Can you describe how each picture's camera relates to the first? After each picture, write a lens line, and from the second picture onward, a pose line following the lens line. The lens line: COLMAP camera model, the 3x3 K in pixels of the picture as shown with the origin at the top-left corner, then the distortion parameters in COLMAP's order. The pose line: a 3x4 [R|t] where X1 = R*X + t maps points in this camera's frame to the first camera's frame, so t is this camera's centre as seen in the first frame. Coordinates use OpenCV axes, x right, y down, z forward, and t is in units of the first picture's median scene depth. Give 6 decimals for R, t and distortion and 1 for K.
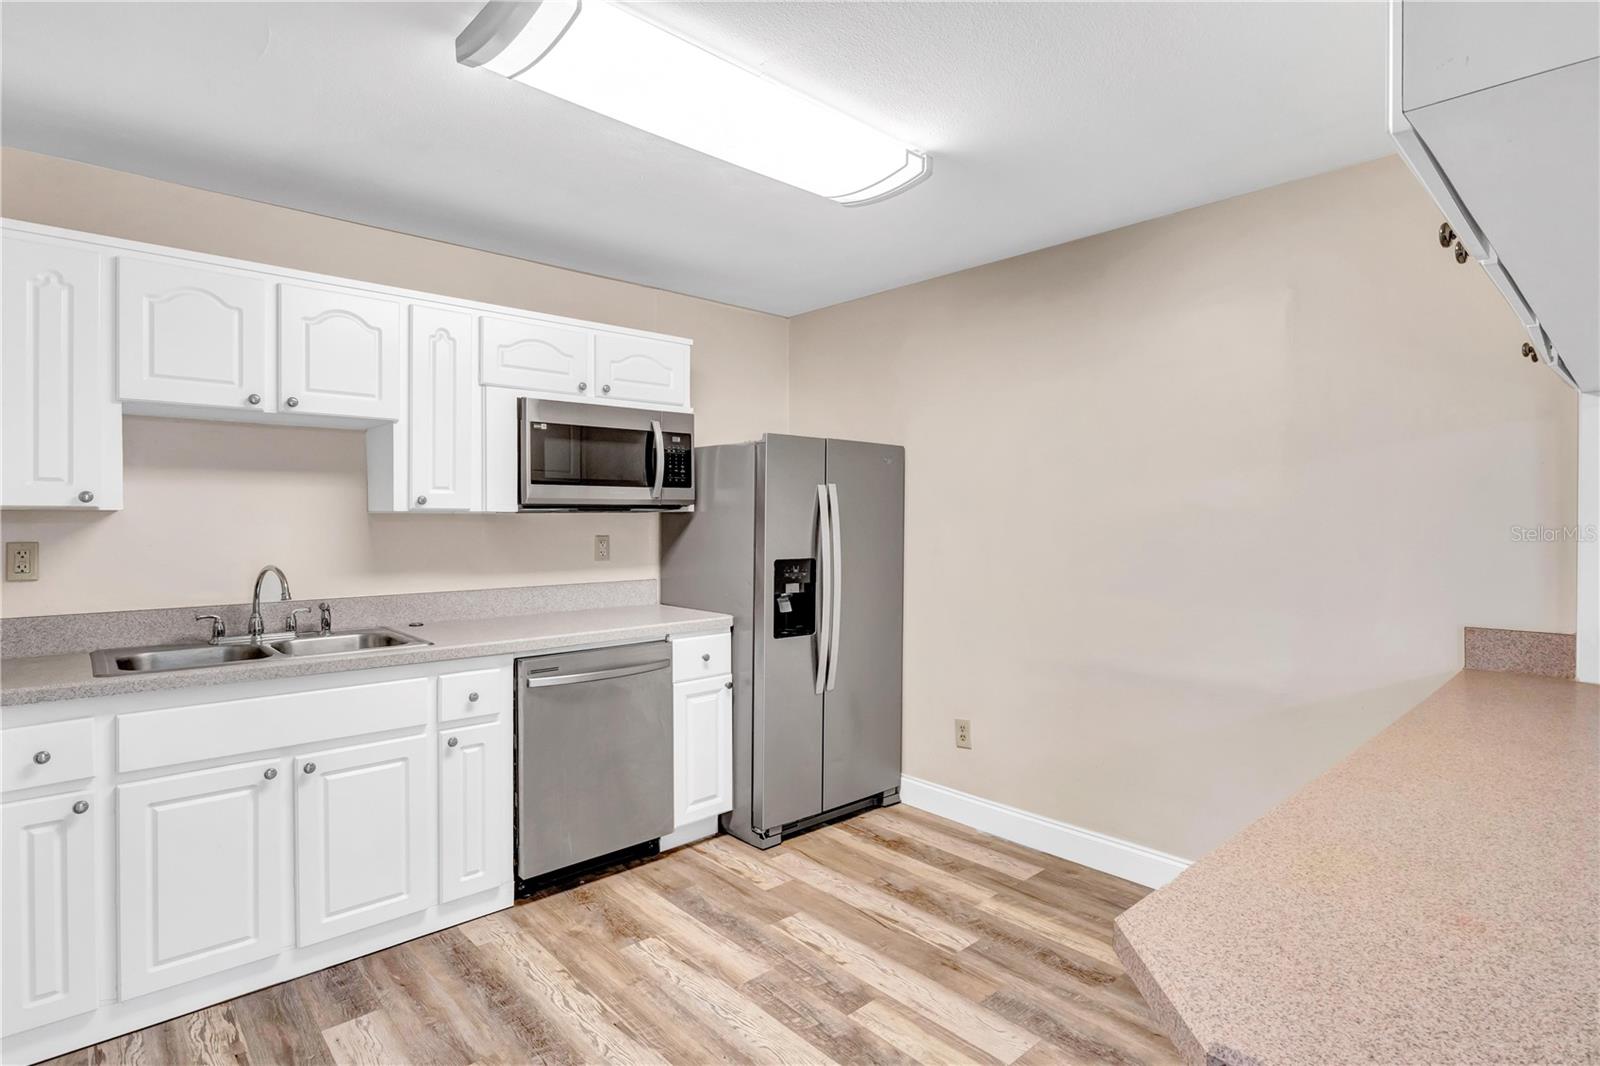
lens RADIAL K [[806.8, 0, 799.7], [0, 806.8, 519.3], [0, 0, 1]] dist [-0.002256, 0.000361]
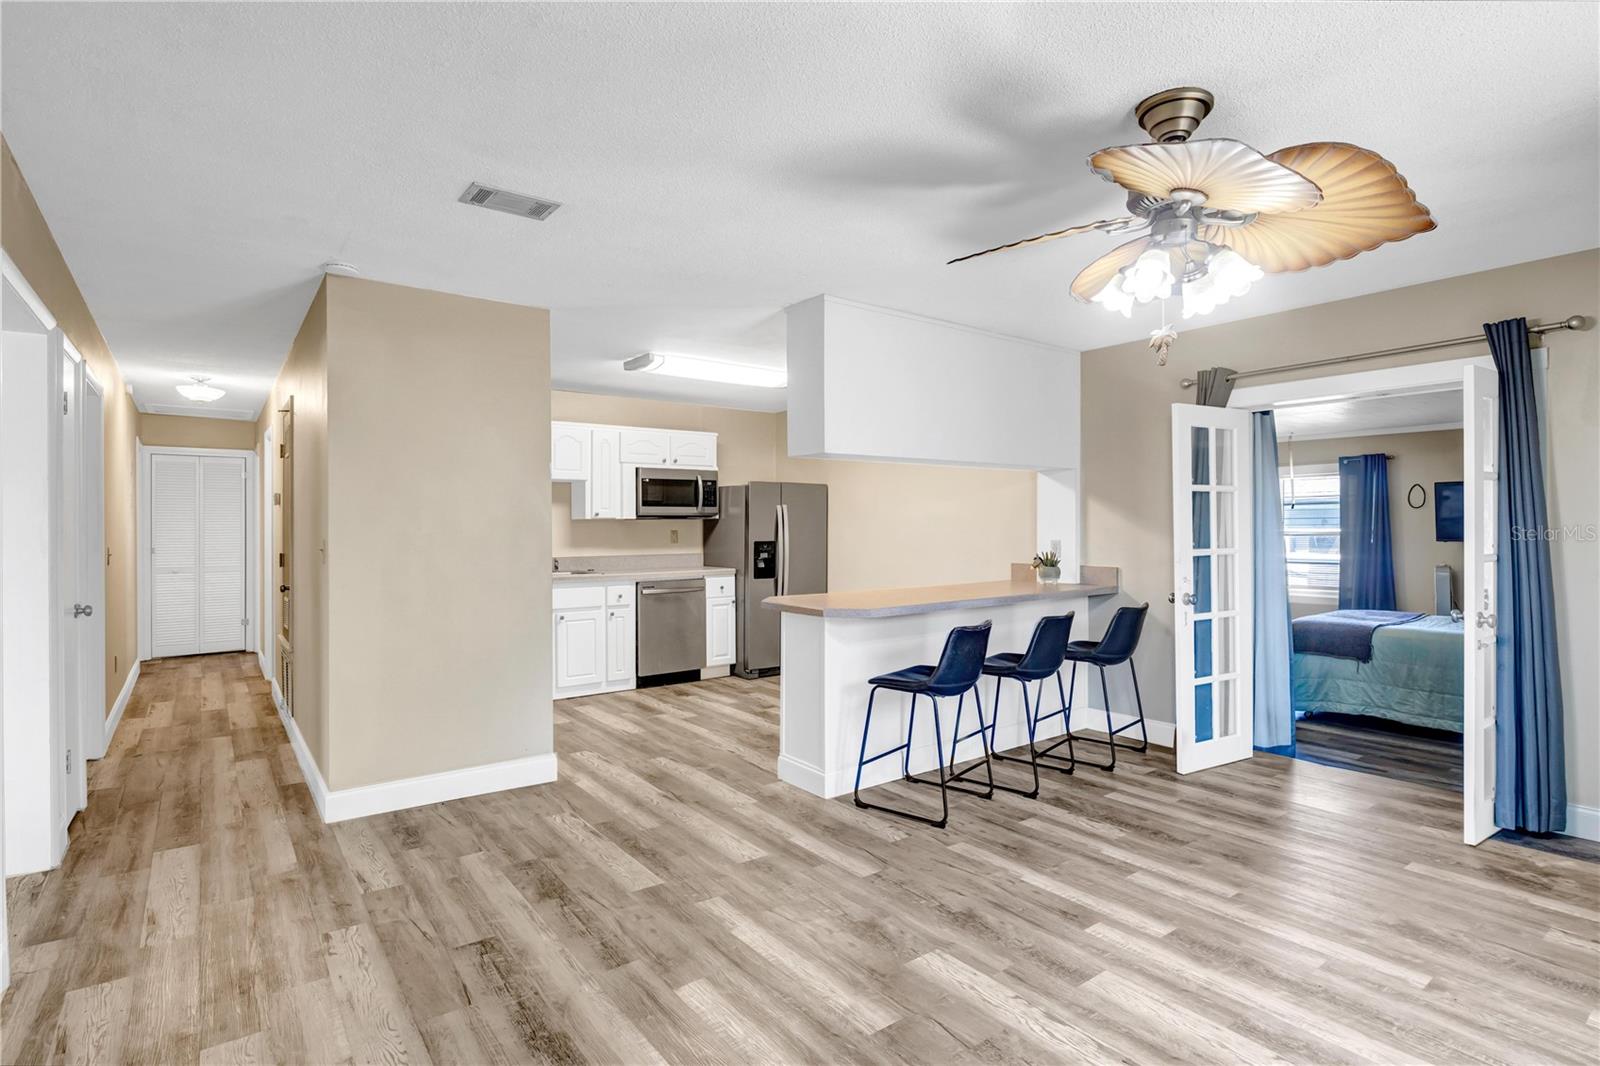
lens RADIAL K [[806.8, 0, 801.0], [0, 806.8, 531.1], [0, 0, 1]] dist [-0.002256, 0.000361]
pose [[0.995279, -0.000523, -0.097049, 0.288293], [0.001350, 0.999963, 0.008456, 0.005480], [0.097041, -0.008547, 0.995244, -1.057927]]
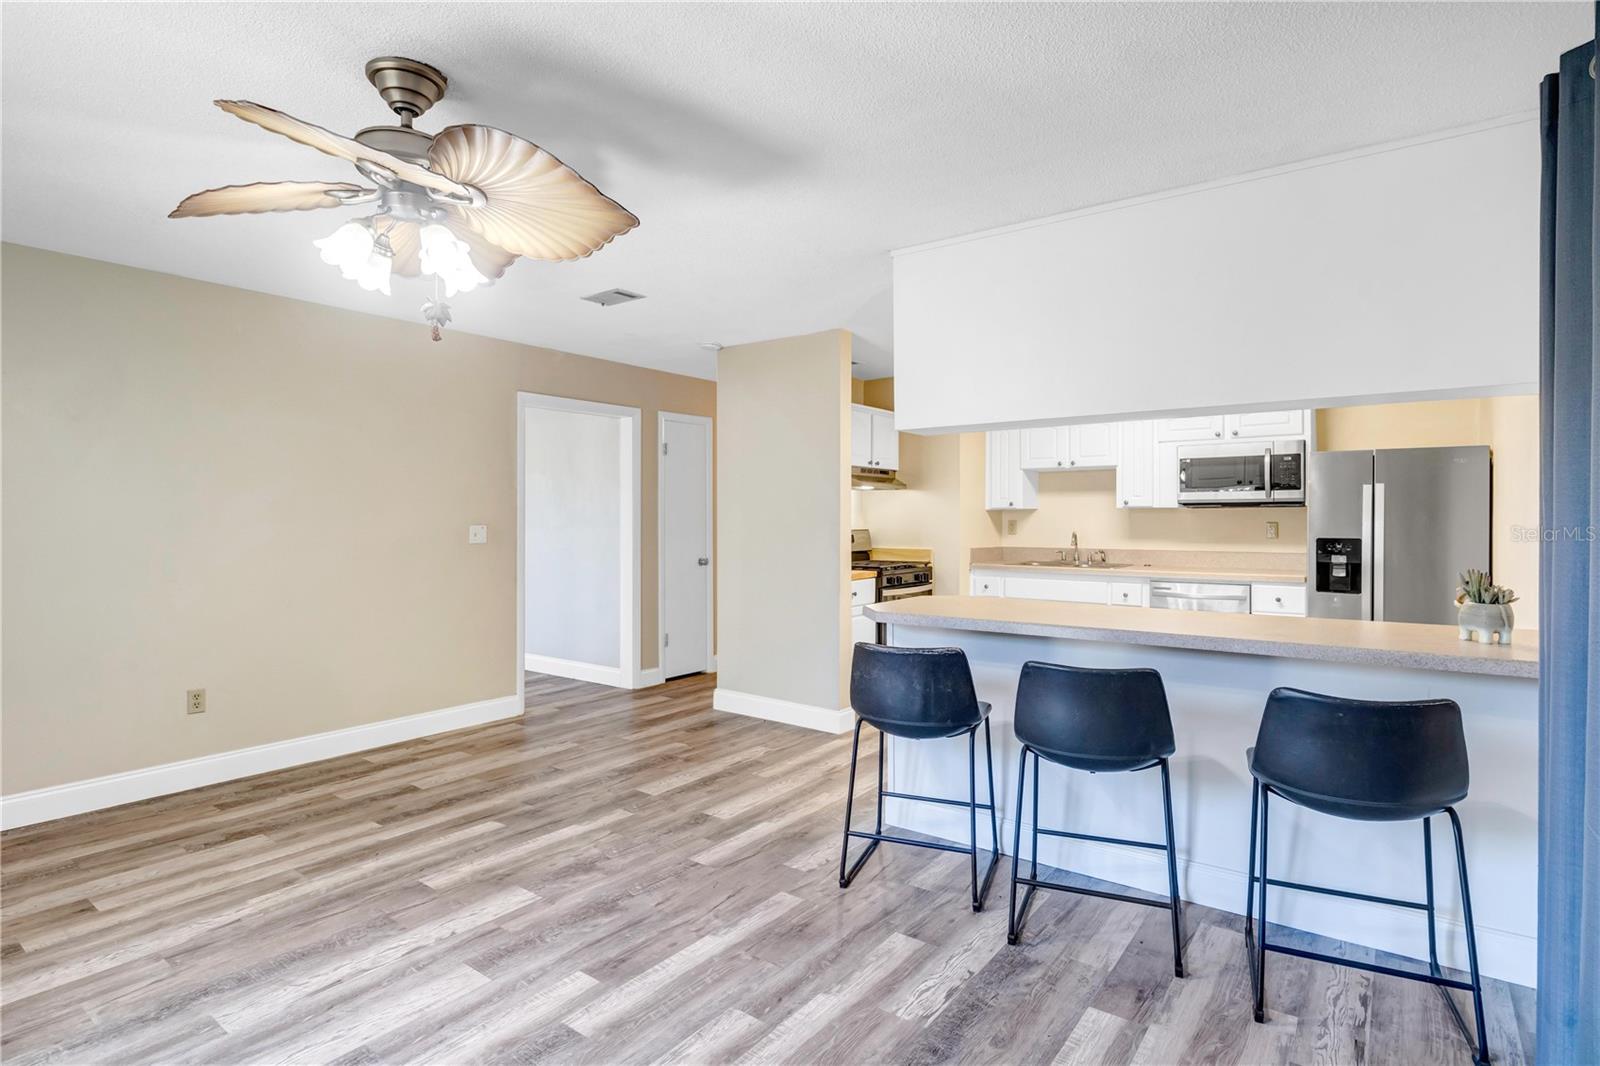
lens RADIAL K [[806.8, 0, 796.3], [0, 806.8, 527.9], [0, 0, 1]] dist [-0.002256, 0.000361]
pose [[0.181091, 0.012890, -0.983382, 1.205436], [0.000605, 0.999912, 0.013218, 0.011732], [0.983466, -0.002989, 0.181068, -0.185193]]
